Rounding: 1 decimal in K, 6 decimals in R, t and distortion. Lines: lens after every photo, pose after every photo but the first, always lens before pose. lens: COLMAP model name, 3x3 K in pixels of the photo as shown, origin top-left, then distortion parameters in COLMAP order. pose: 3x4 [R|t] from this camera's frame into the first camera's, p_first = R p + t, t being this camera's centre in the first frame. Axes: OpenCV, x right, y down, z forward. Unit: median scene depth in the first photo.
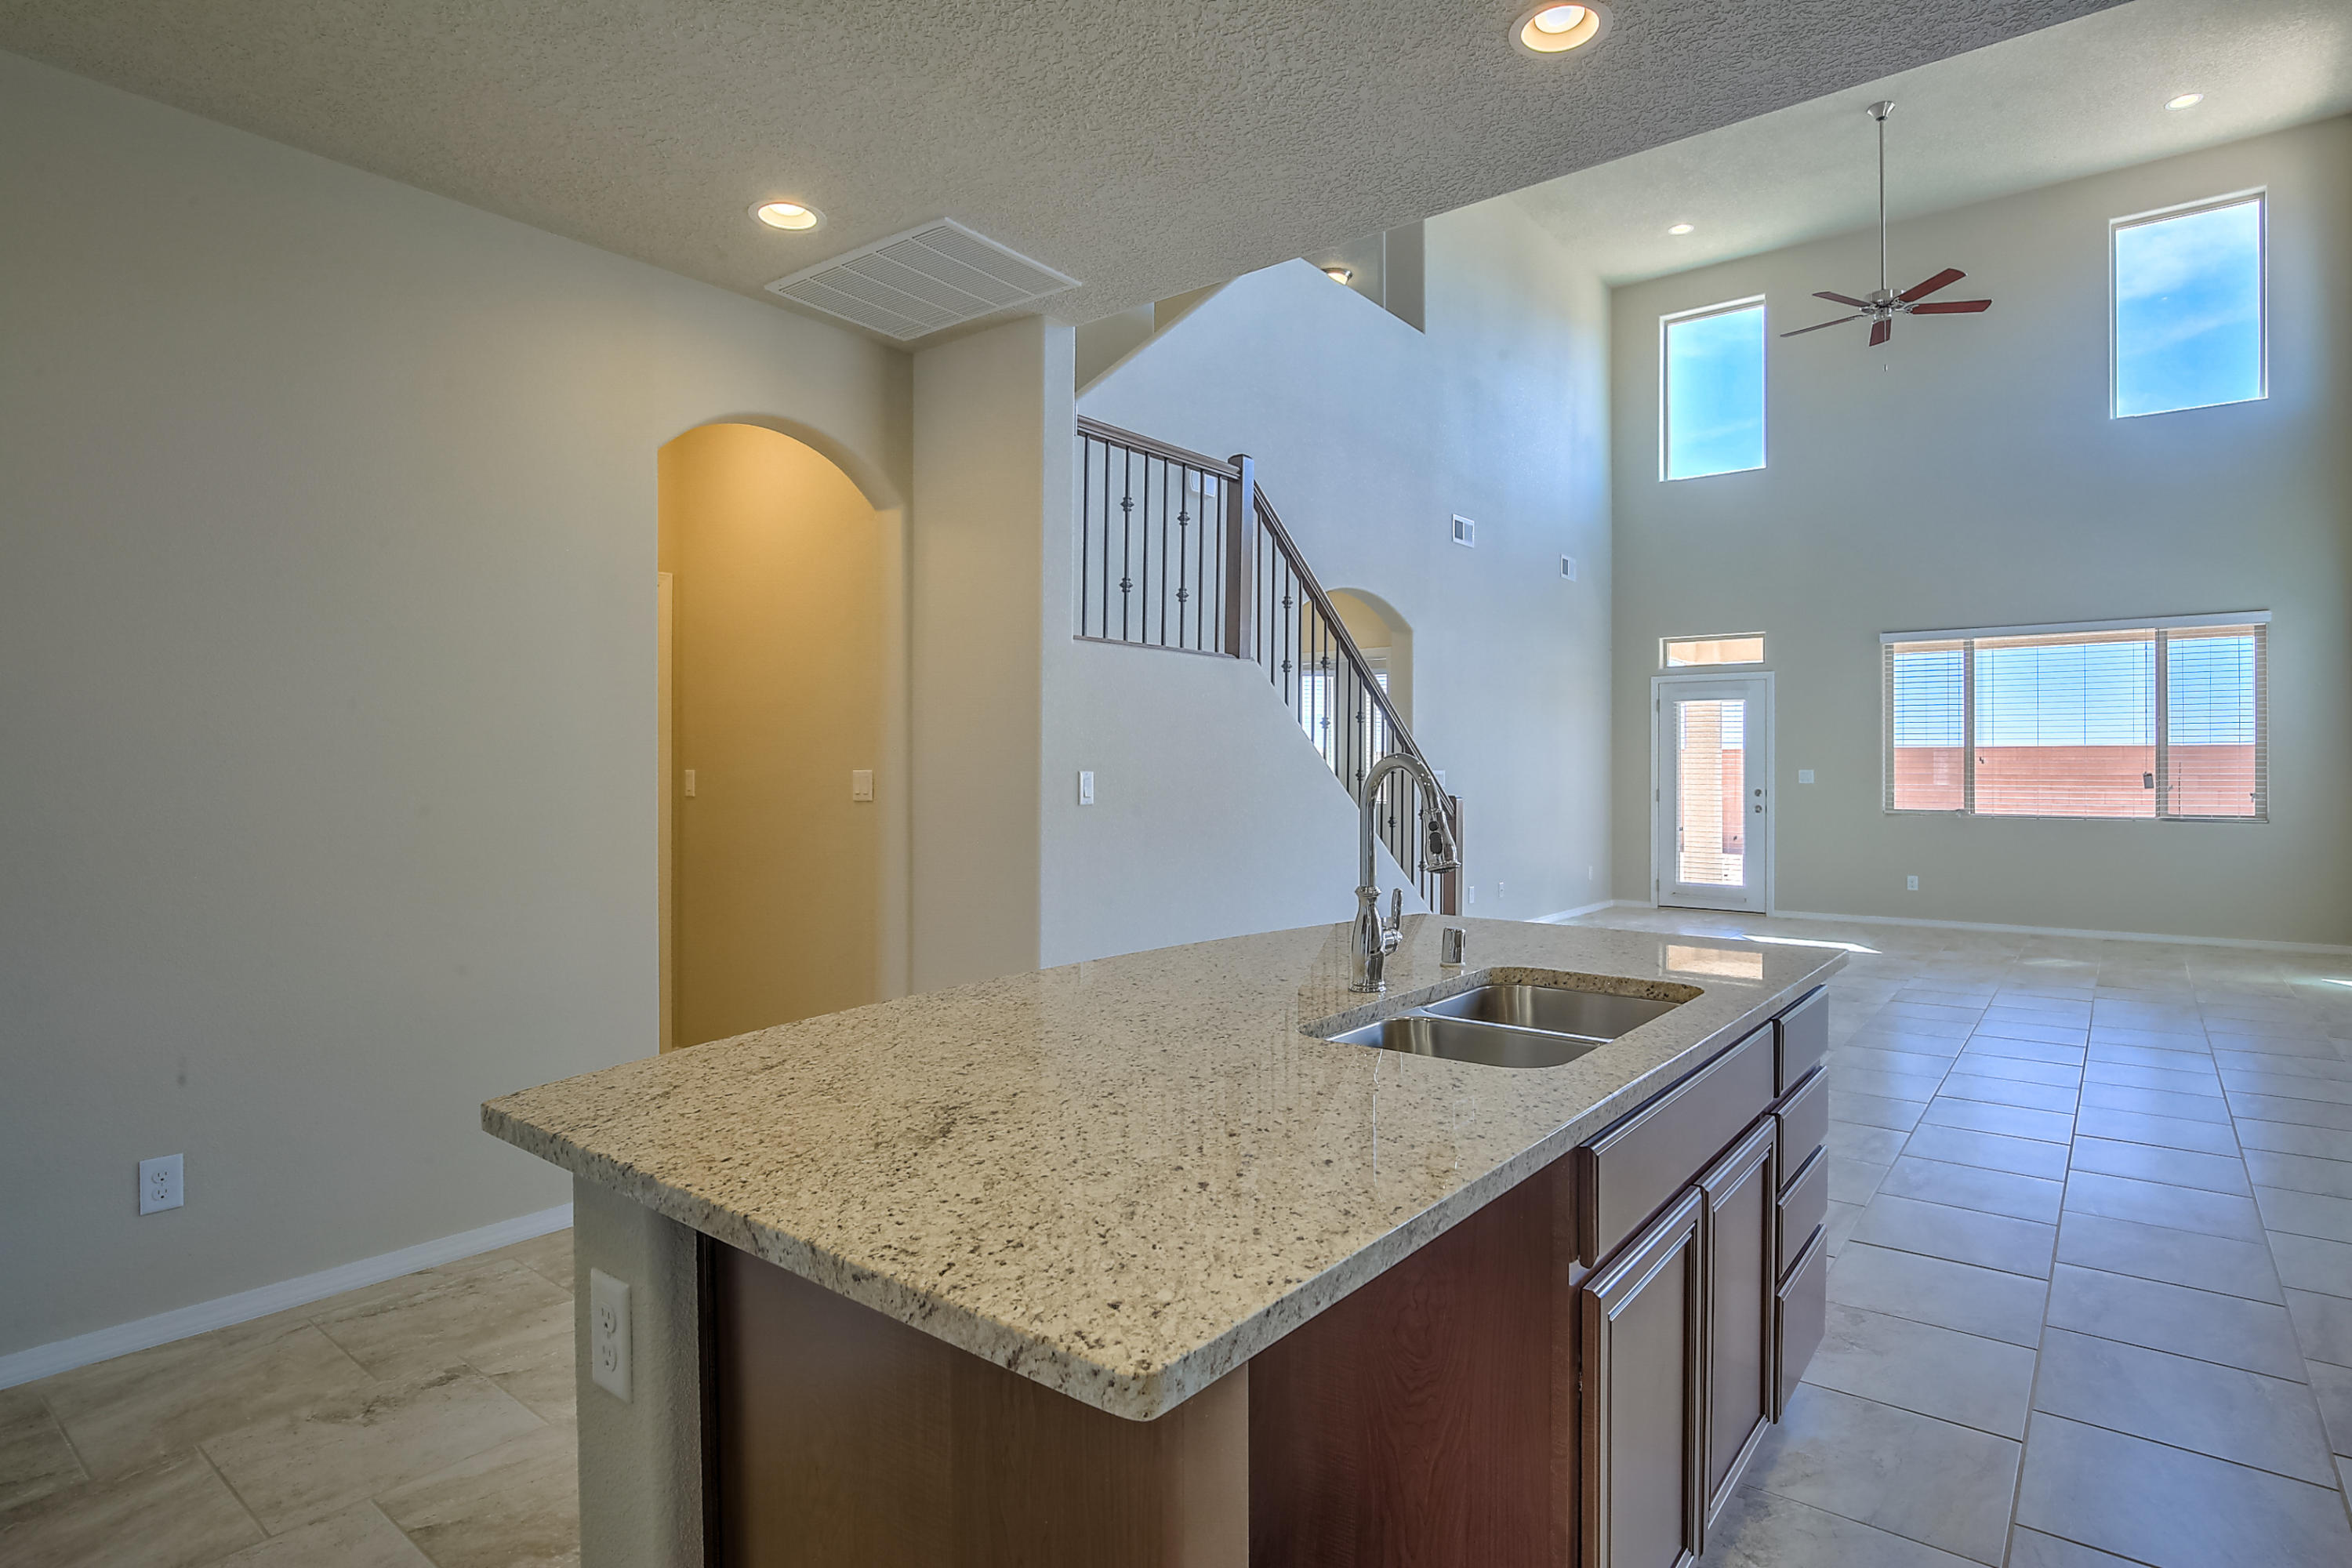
lens RADIAL K [[1211.4, 0, 1176.0], [0, 1211.4, 784.0], [0, 0, 1]] dist [-0.026214, -0.000045]
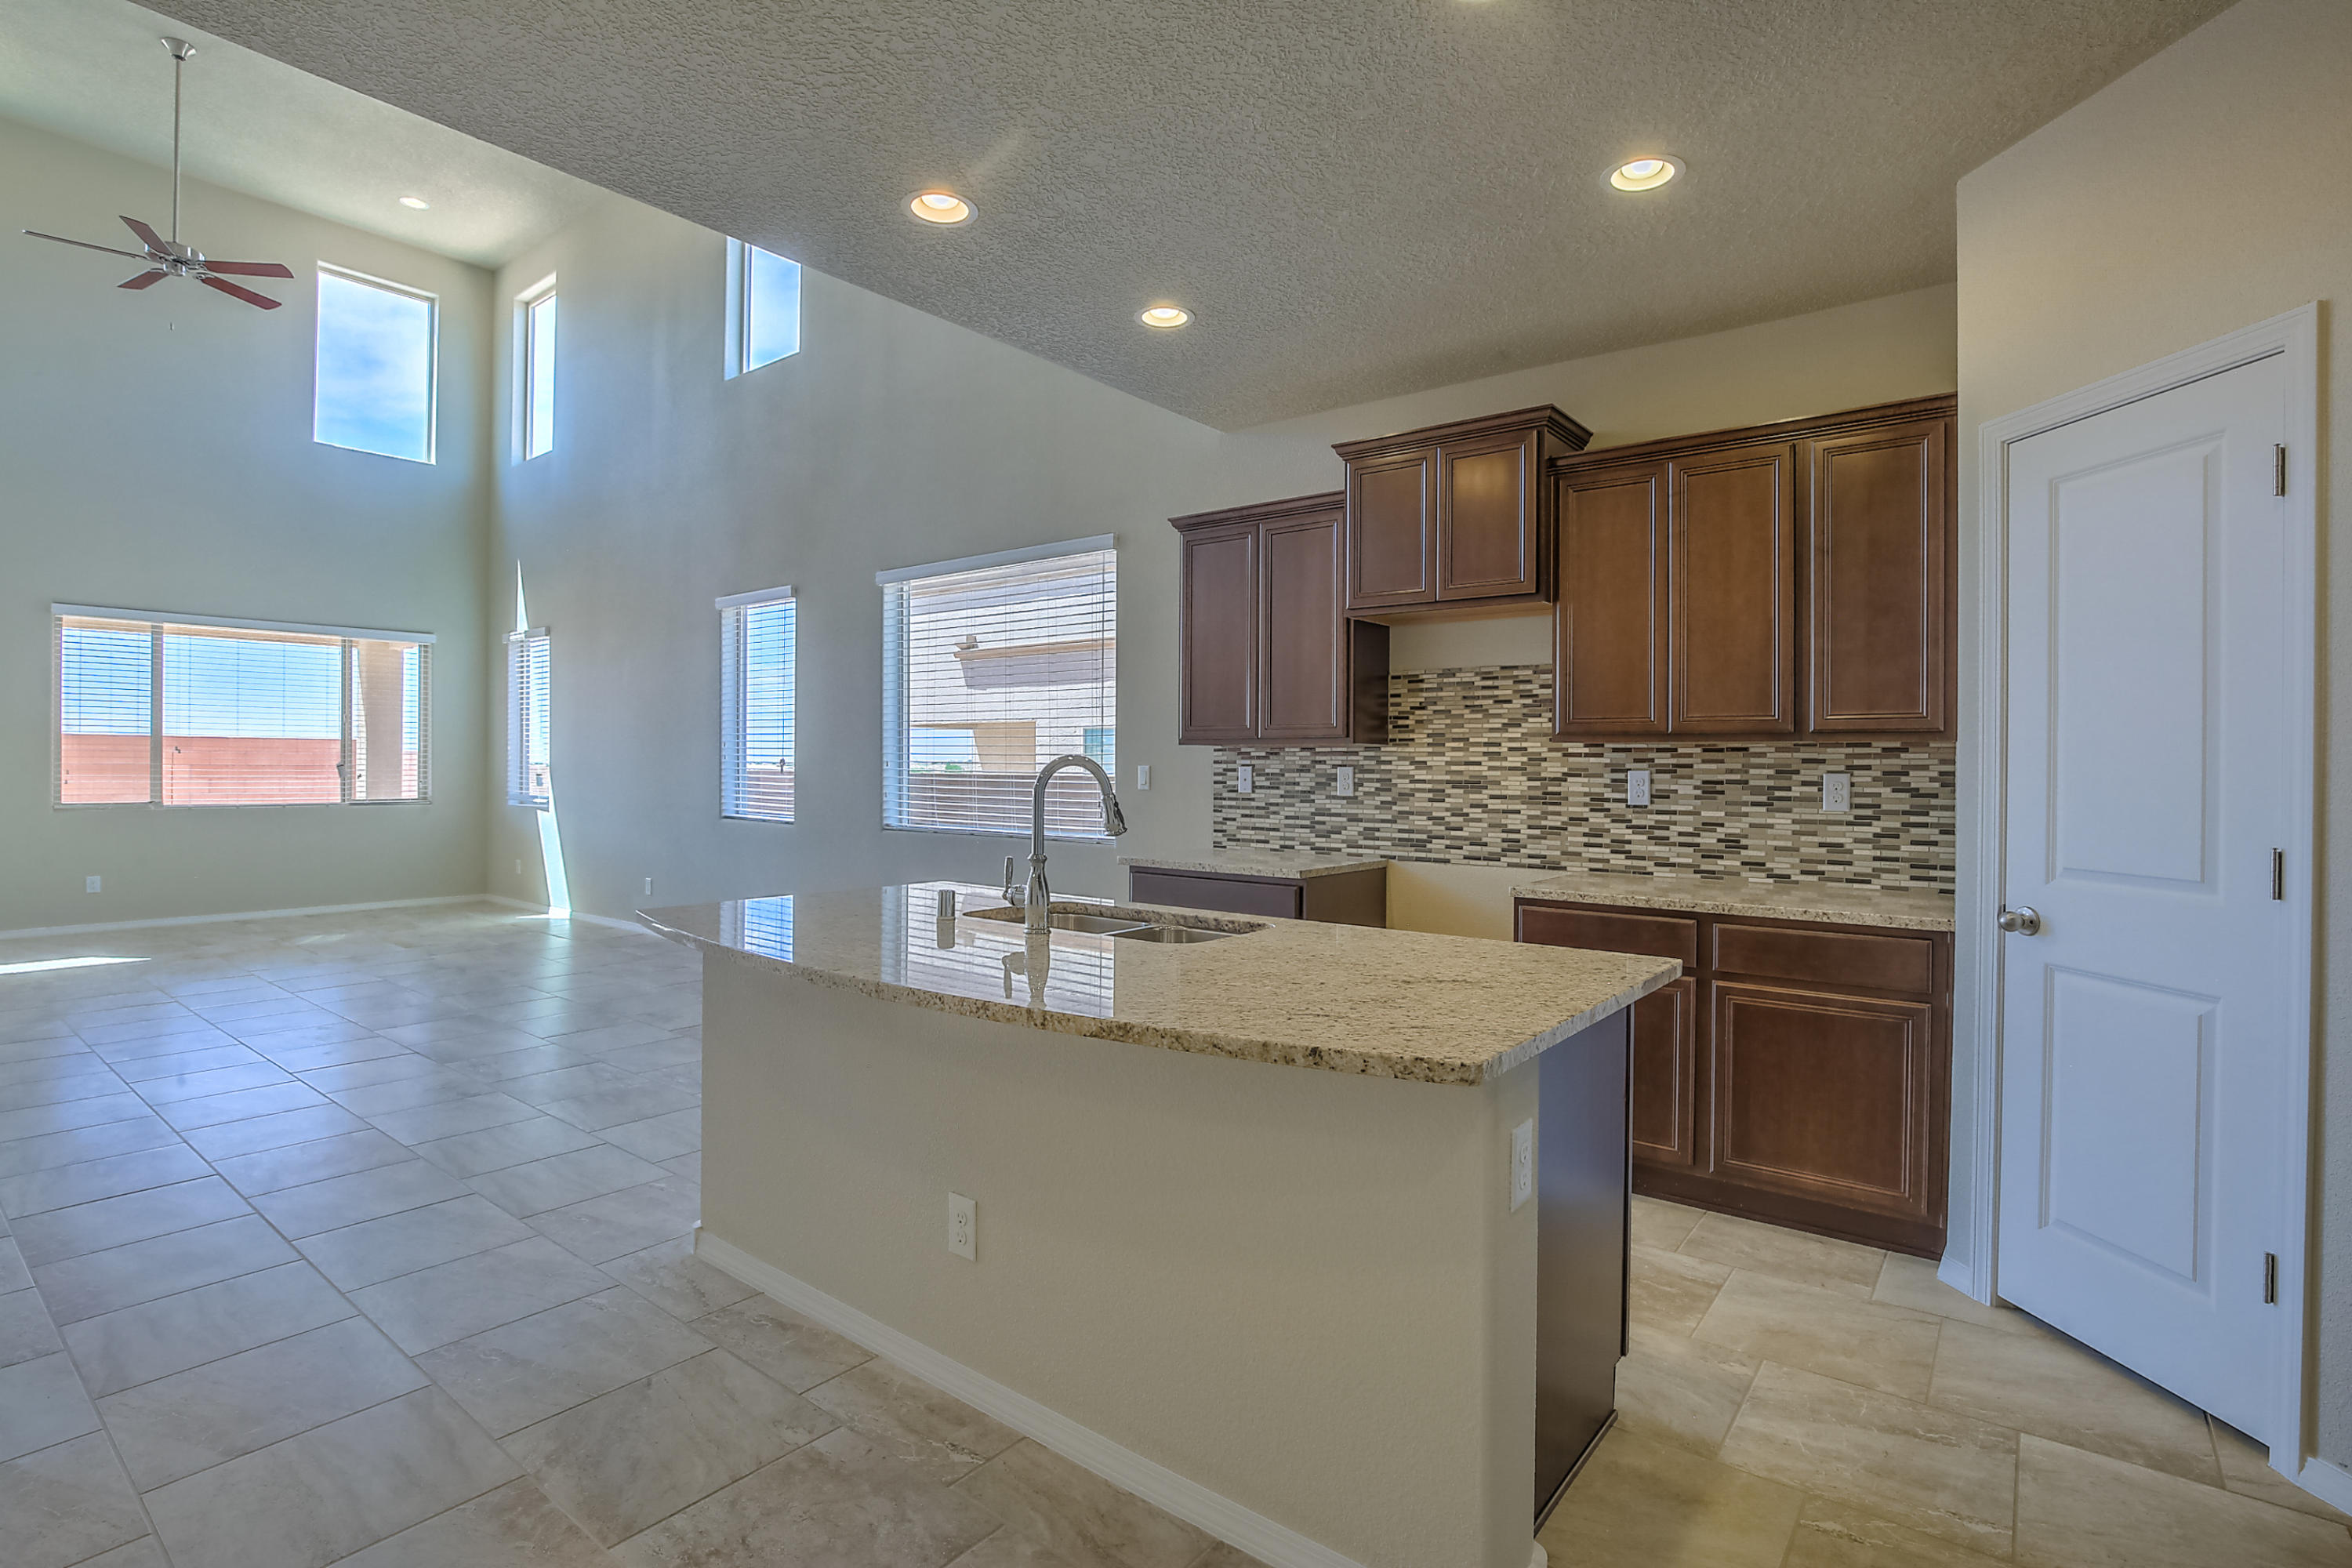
lens RADIAL K [[1119.5, 0, 1176.0], [0, 1119.5, 784.0], [0, 0, 1]] dist [-0.004037, -0.000928]
pose [[0.007769, -0.015695, 0.999847, -0.226142], [0.004115, 0.999869, 0.015664, -0.002720], [-0.999961, 0.003993, 0.007833, 0.179080]]
